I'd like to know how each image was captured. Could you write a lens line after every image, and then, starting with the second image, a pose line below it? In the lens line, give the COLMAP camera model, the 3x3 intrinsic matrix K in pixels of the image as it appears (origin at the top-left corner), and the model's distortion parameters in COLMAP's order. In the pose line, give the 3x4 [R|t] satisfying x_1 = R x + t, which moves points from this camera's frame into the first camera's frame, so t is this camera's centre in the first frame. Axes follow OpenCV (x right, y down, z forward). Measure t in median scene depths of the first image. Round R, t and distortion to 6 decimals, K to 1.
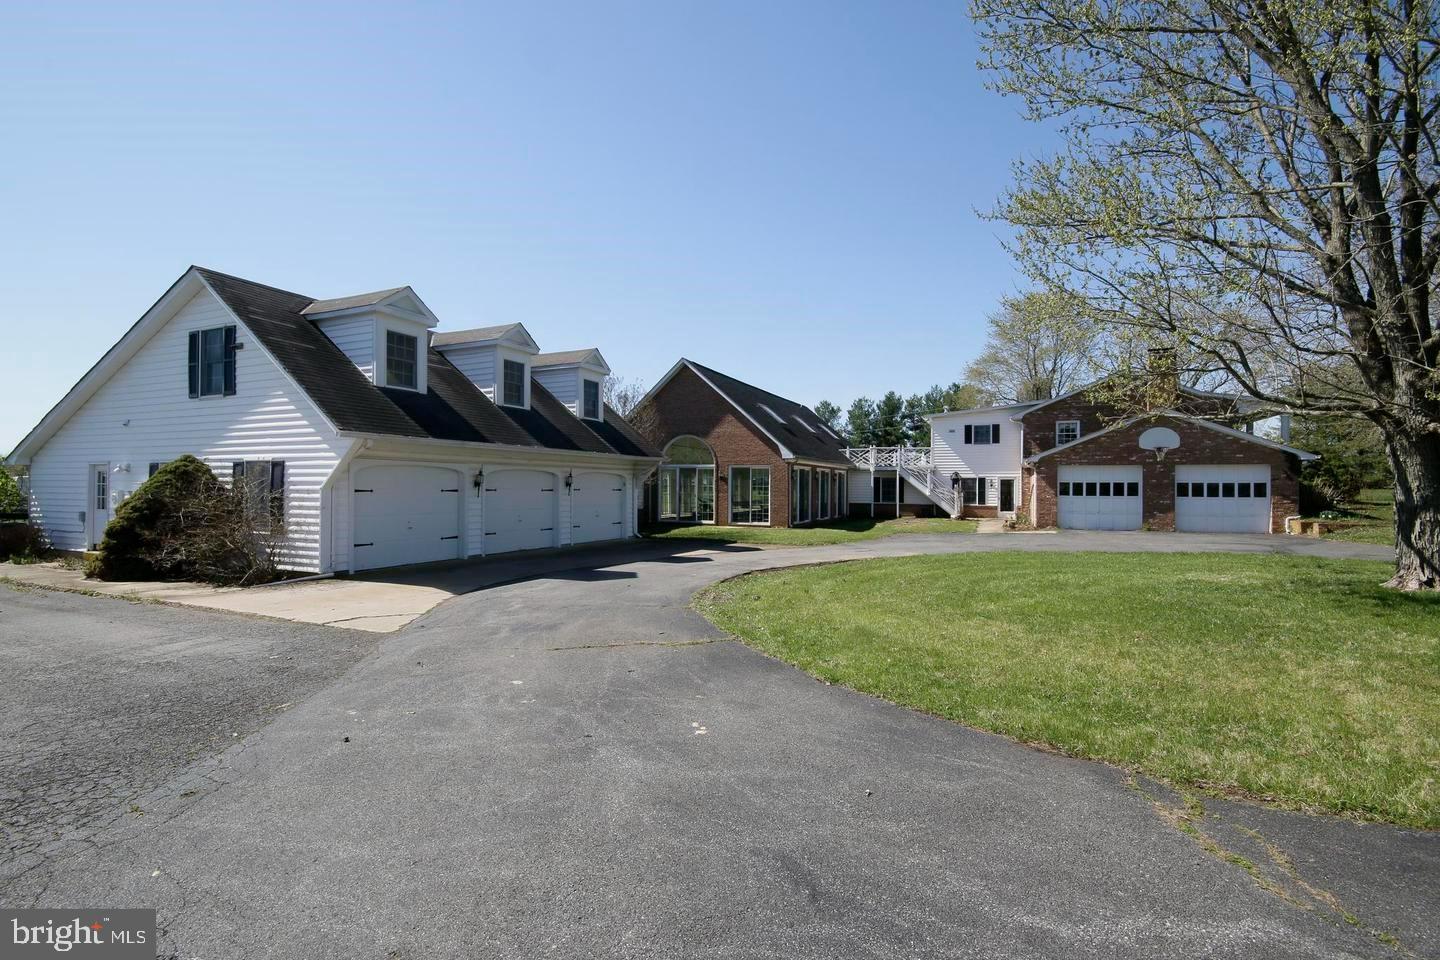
lens RADIAL K [[657.5, 0, 710.8], [0, 657.5, 483.3], [0, 0, 1]] dist [0.004244, -0.009643]
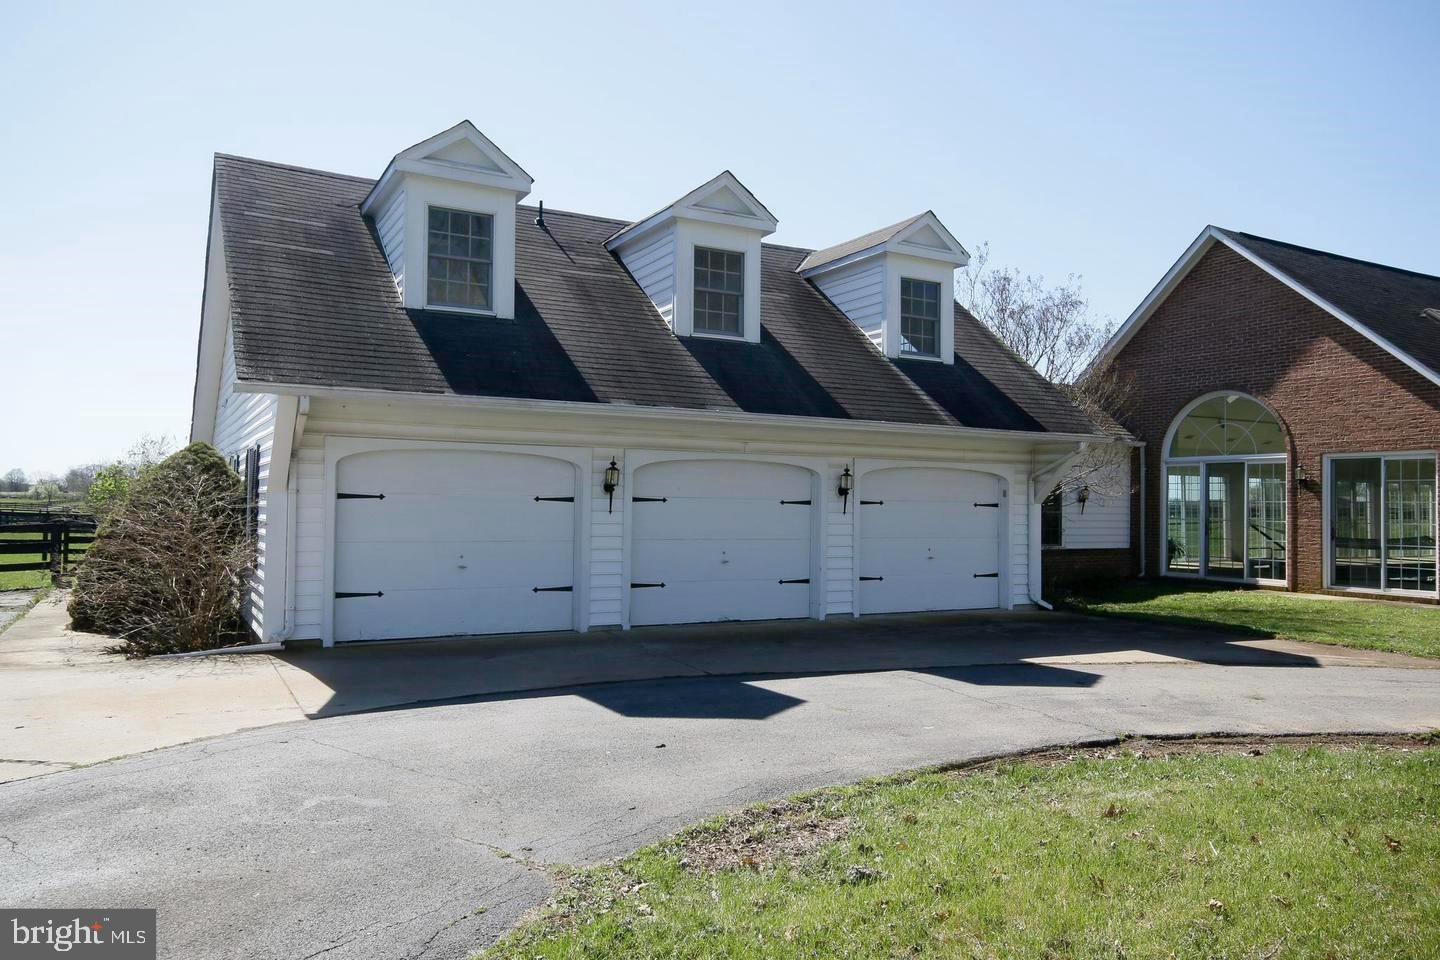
lens RADIAL K [[1032.3, 0, 723.3], [0, 1032.3, 462.6], [0, 0, 1]] dist [0.011175, 0.000430]
pose [[0.815434, -0.005901, -0.578820, 0.102282], [-0.012207, 0.999550, -0.027387, 0.001578], [0.578722, 0.029398, 0.814995, 0.216066]]
